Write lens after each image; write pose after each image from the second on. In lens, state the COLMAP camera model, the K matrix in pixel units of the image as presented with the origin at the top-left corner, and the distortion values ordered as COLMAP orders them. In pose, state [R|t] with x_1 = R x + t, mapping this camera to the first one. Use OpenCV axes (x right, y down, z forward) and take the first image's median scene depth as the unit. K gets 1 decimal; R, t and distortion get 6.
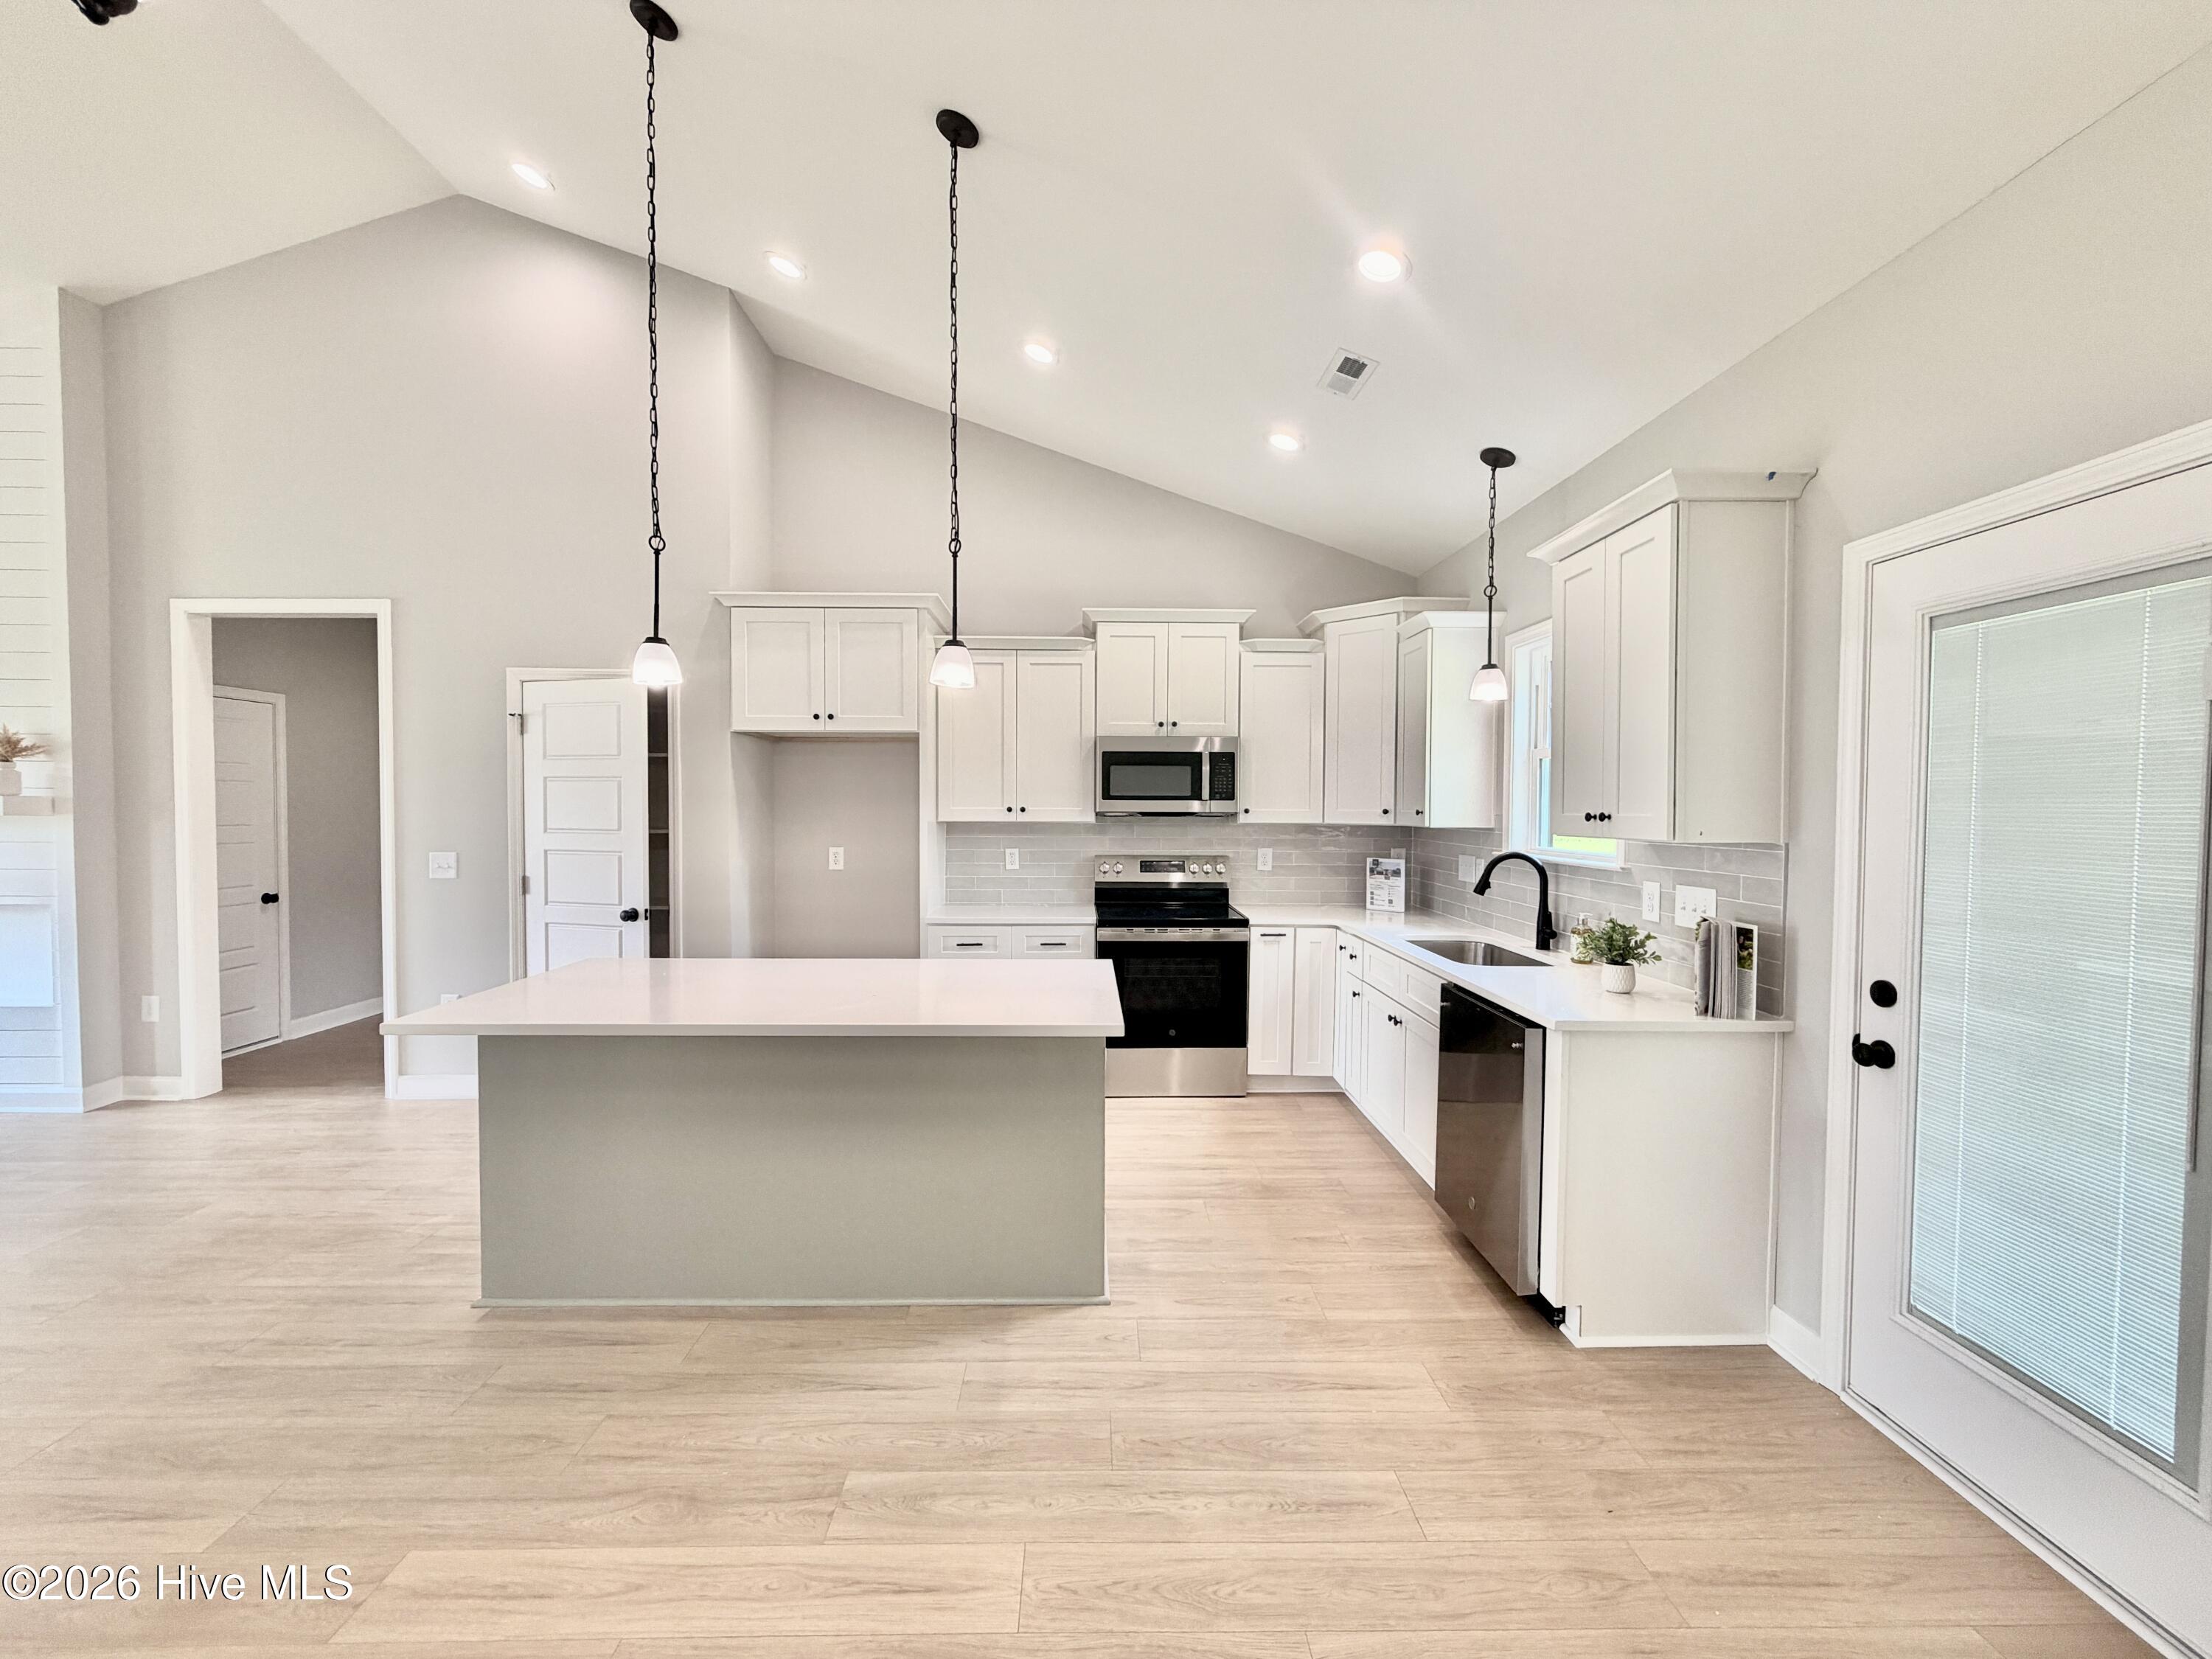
lens RADIAL K [[888.2, 0, 1106.0], [0, 888.2, 829.5], [0, 0, 1]] dist [0.001546, 0.000346]
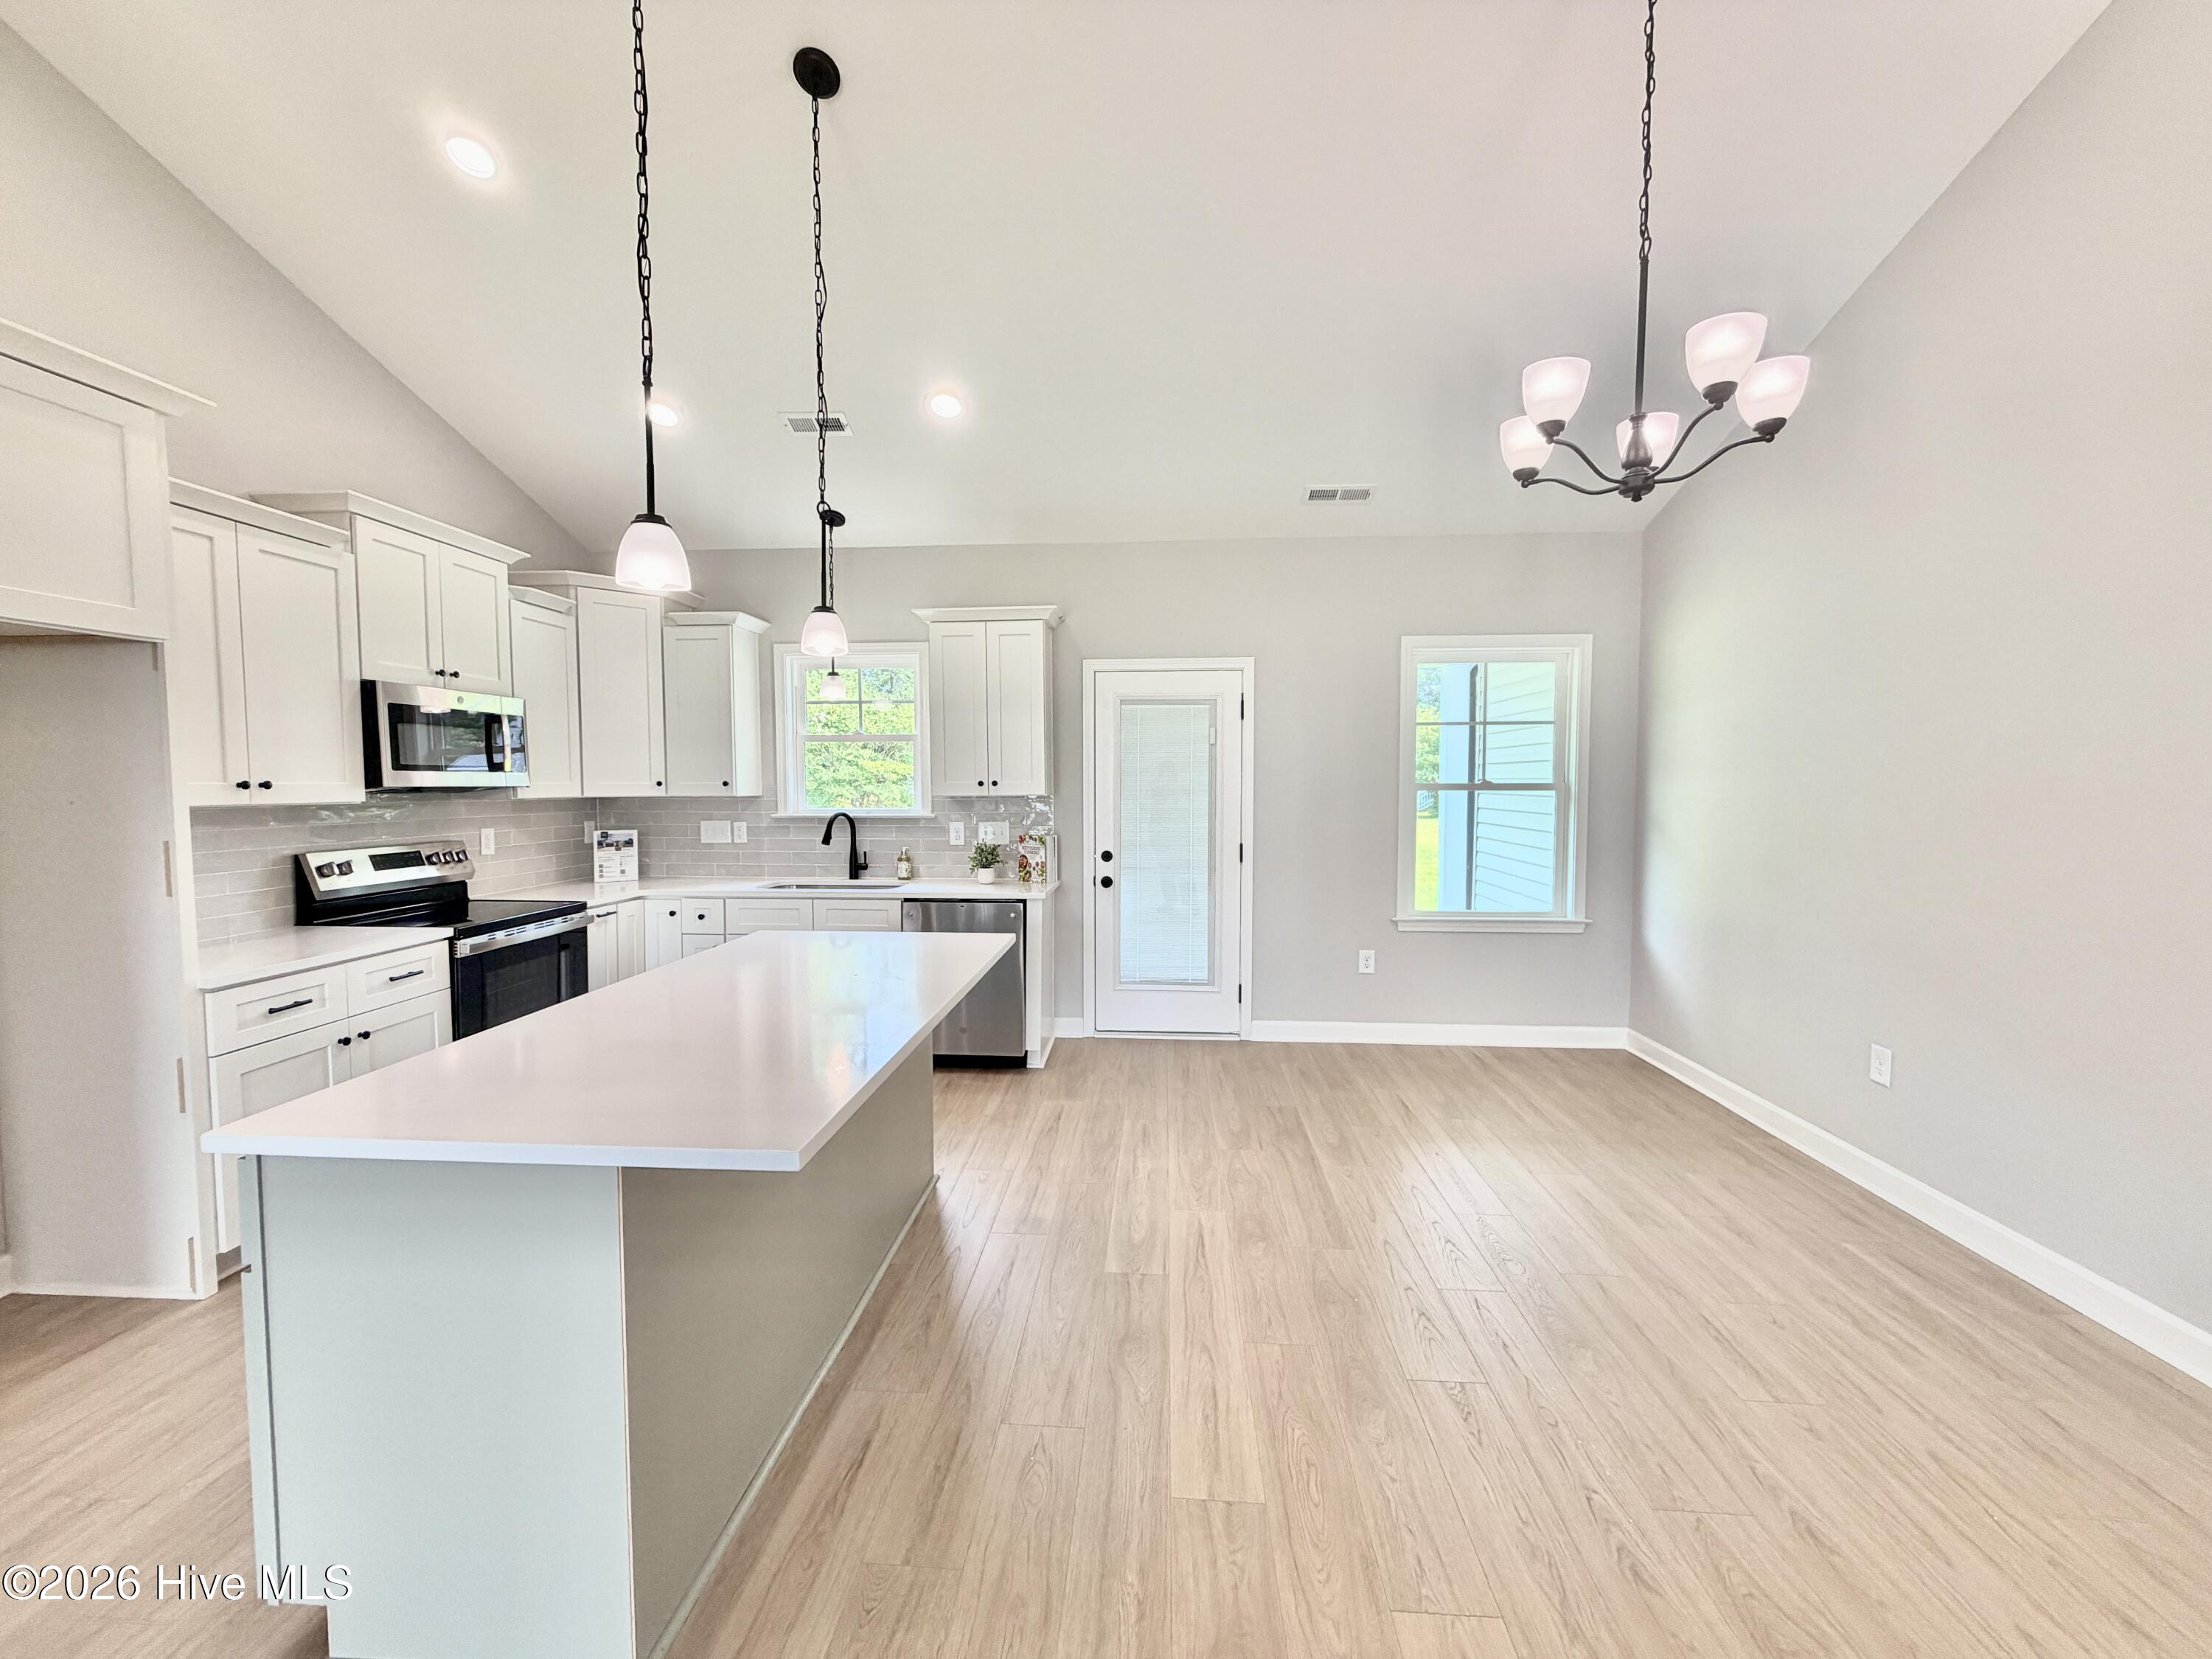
lens RADIAL K [[886.4, 0, 1106.0], [0, 886.4, 829.5], [0, 0, 1]] dist [-0.009033, 0.000264]
pose [[0.079349, -0.056545, 0.995242, -1.138858], [0.030444, 0.998062, 0.054278, -0.010664], [-0.996382, 0.025992, 0.080917, 0.630577]]
